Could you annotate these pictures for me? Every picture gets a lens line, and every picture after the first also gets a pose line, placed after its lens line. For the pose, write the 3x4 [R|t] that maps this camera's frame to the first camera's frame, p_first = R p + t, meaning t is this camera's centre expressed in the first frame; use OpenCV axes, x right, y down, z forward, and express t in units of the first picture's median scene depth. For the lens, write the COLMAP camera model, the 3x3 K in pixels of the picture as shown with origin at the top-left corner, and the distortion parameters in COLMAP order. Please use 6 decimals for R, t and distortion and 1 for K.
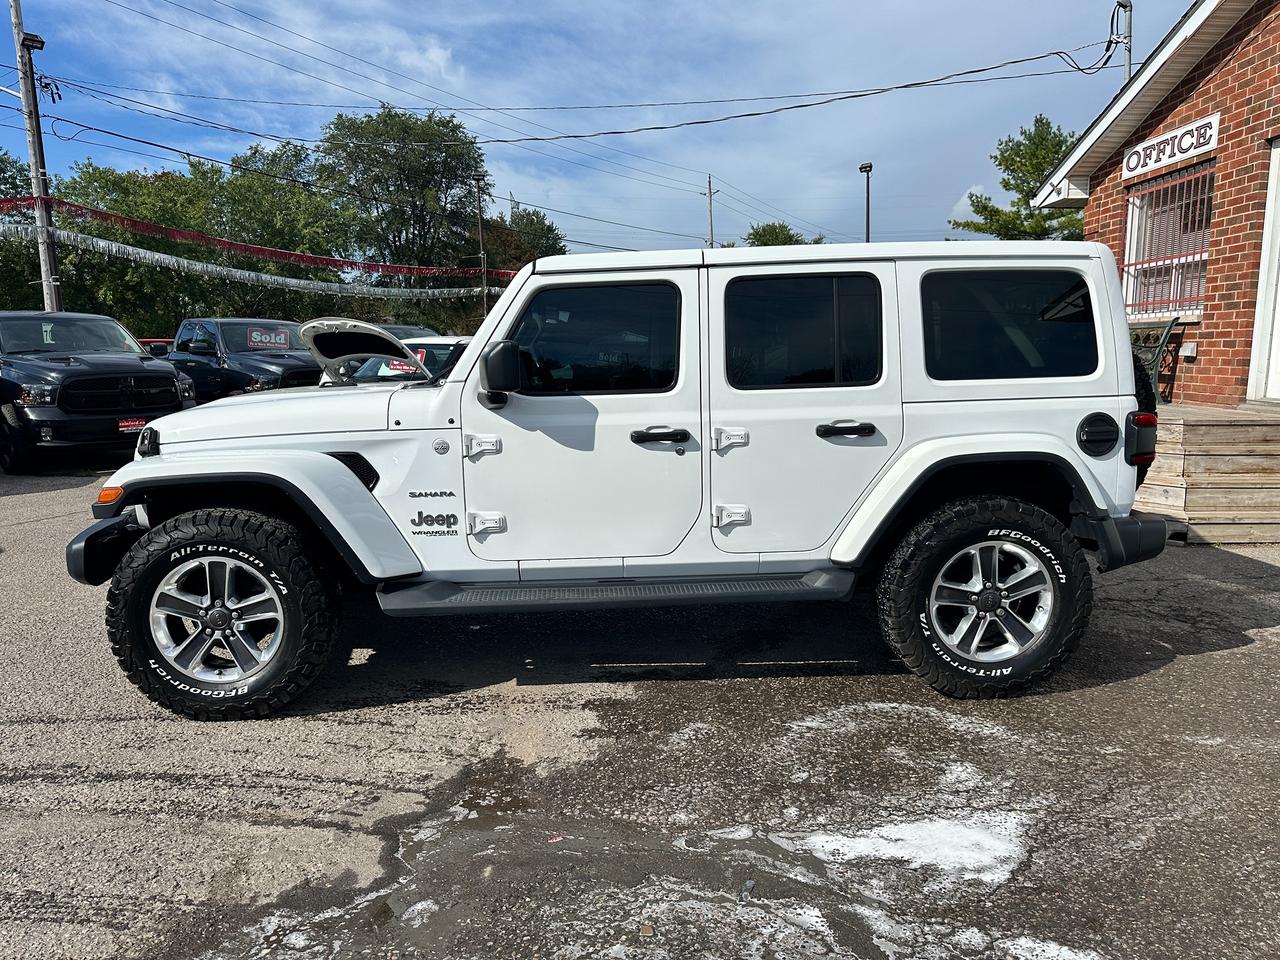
lens RADIAL K [[911.9, 0, 633.5], [0, 911.9, 476.5], [0, 0, 1]] dist [0.028270, -0.038132]
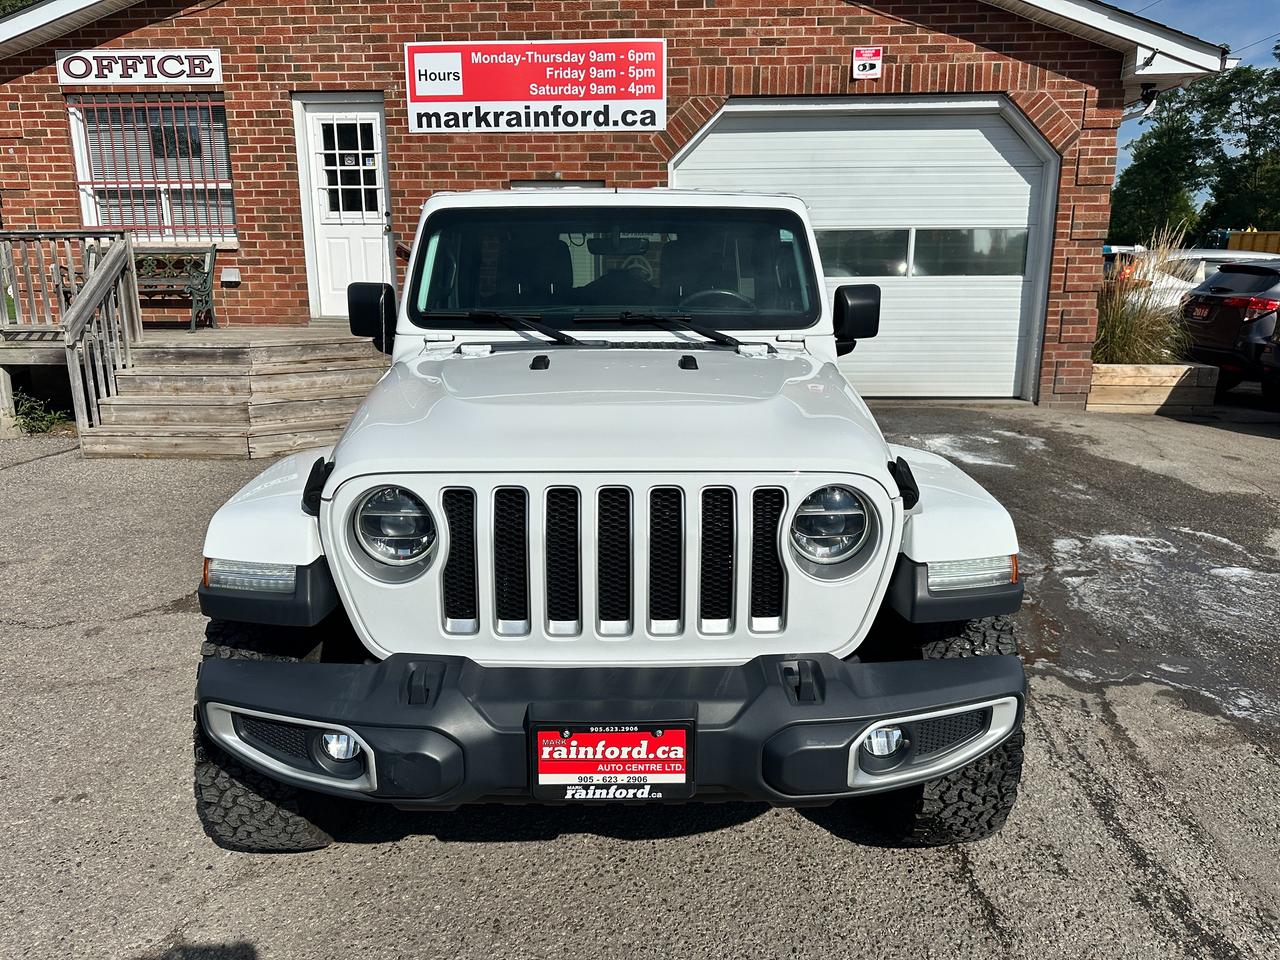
lens RADIAL K [[911.9, 0, 633.5], [0, 911.9, 476.5], [0, 0, 1]] dist [0.028270, -0.038132]
pose [[0.034066, -0.227036, 0.973290, -0.514115], [0.136530, 0.965783, 0.220506, -0.090014], [-0.990050, 0.125371, 0.063898, 0.536611]]
